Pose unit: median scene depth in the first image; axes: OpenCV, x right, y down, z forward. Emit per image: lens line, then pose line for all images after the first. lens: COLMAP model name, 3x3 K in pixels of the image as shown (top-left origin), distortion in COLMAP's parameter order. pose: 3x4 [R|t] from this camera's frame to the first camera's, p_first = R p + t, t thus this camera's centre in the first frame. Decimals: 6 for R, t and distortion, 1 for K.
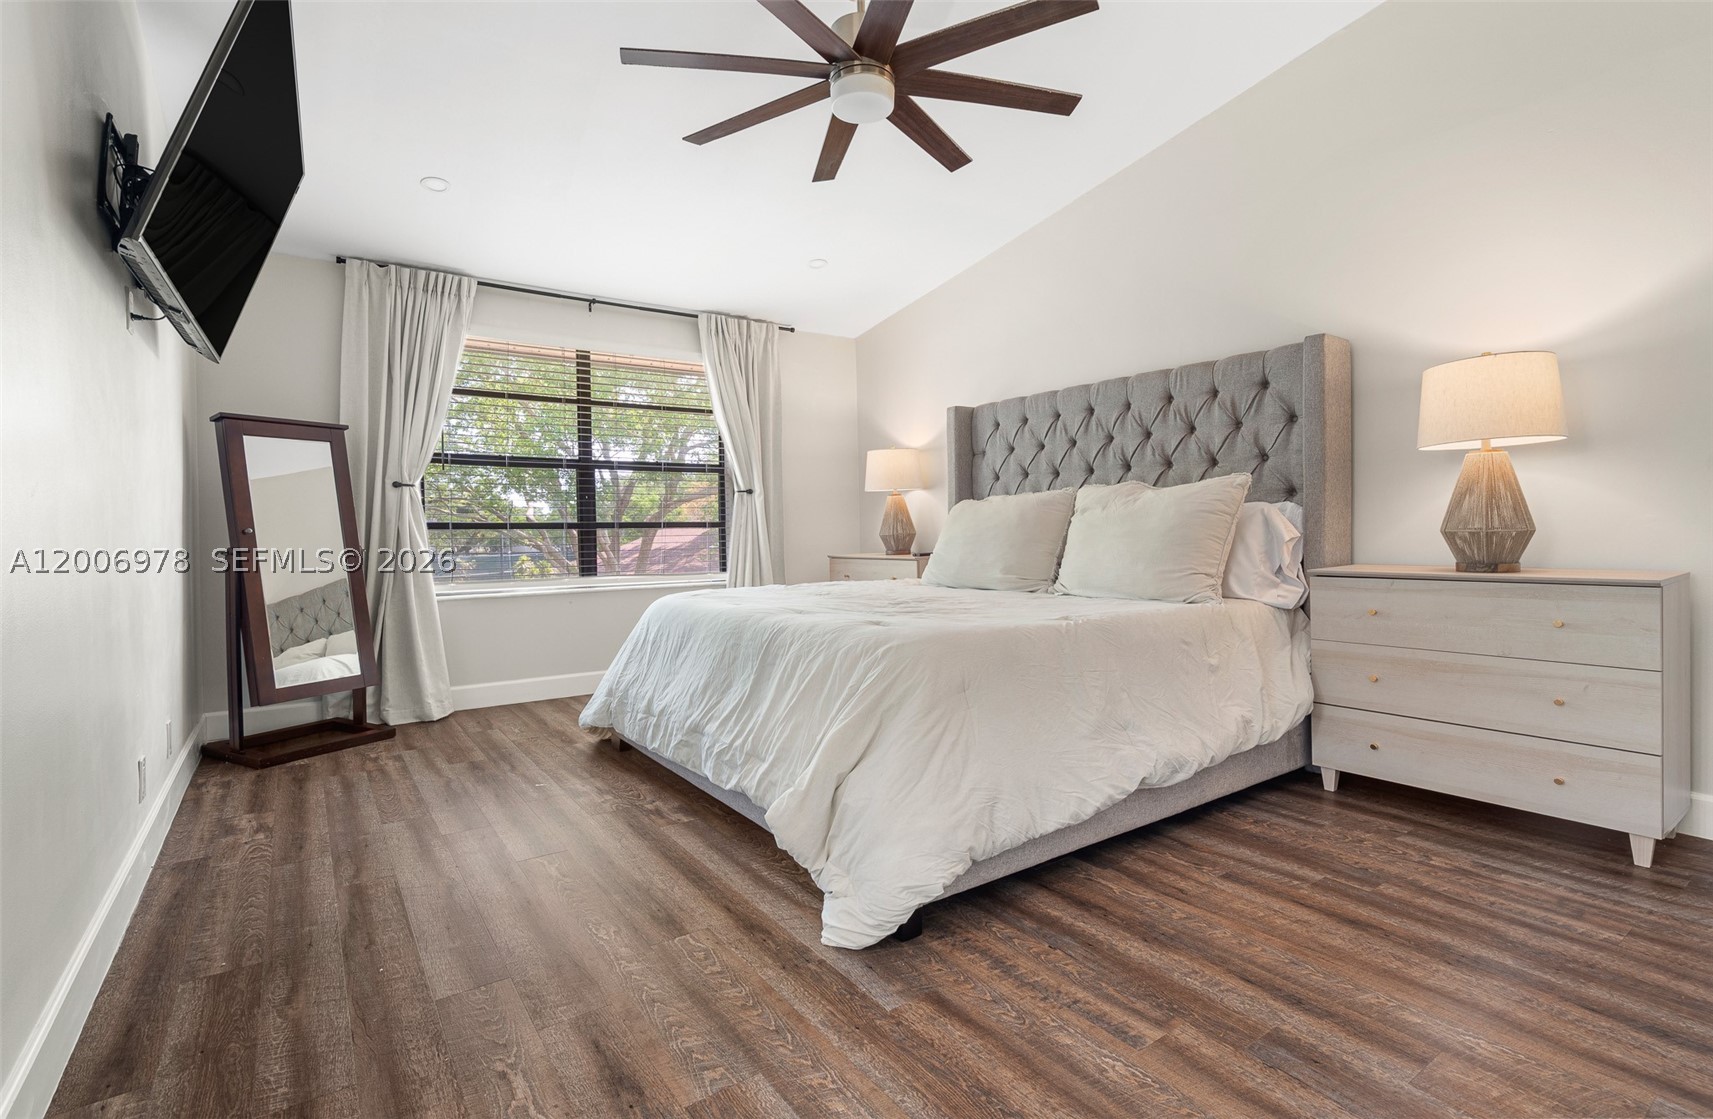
lens RADIAL K [[793.2, 0, 919.8], [0, 793.2, 539.0], [0, 0, 1]] dist [-0.010896, 0.000460]
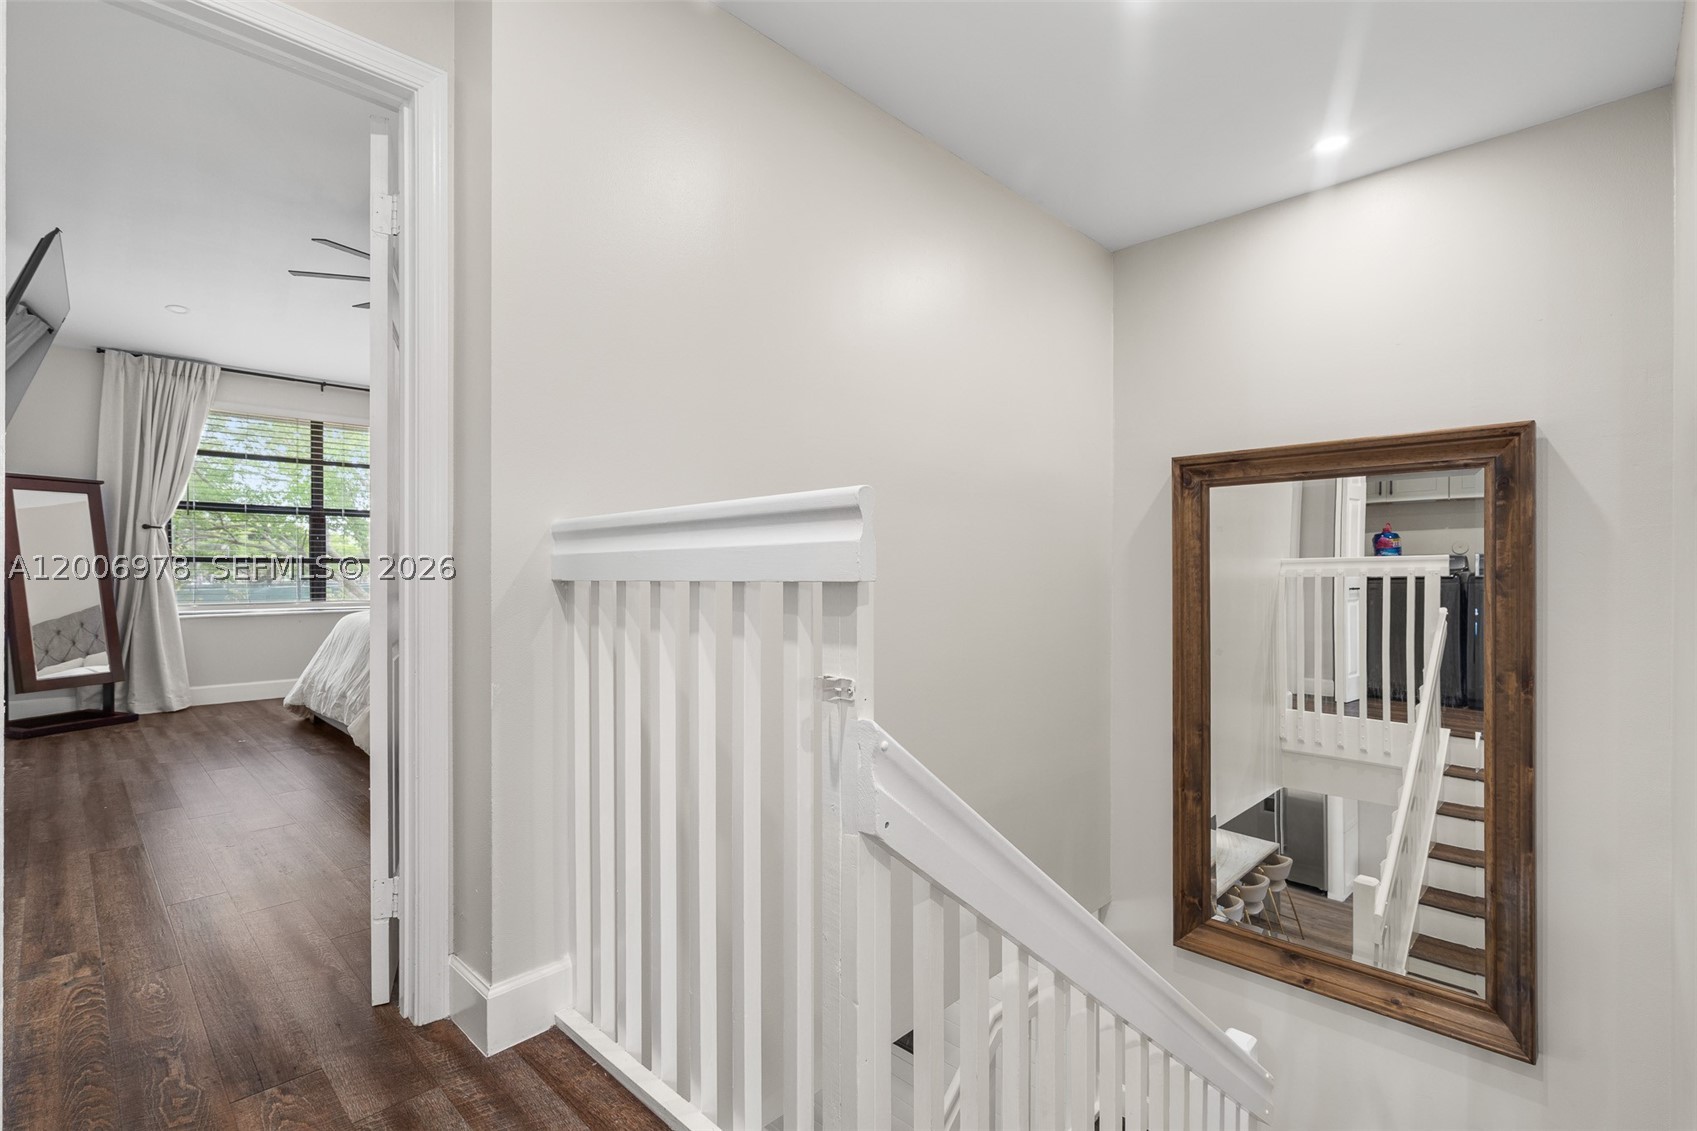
lens RADIAL K [[793.2, 0, 857.3], [0, 793.2, 570.6], [0, 0, 1]] dist [0.000719, -0.001014]
pose [[0.992179, 0.017115, 0.123641, 0.322955], [-0.016150, 0.999831, -0.008808, -0.004868], [-0.123770, 0.006742, 0.992288, -0.416860]]
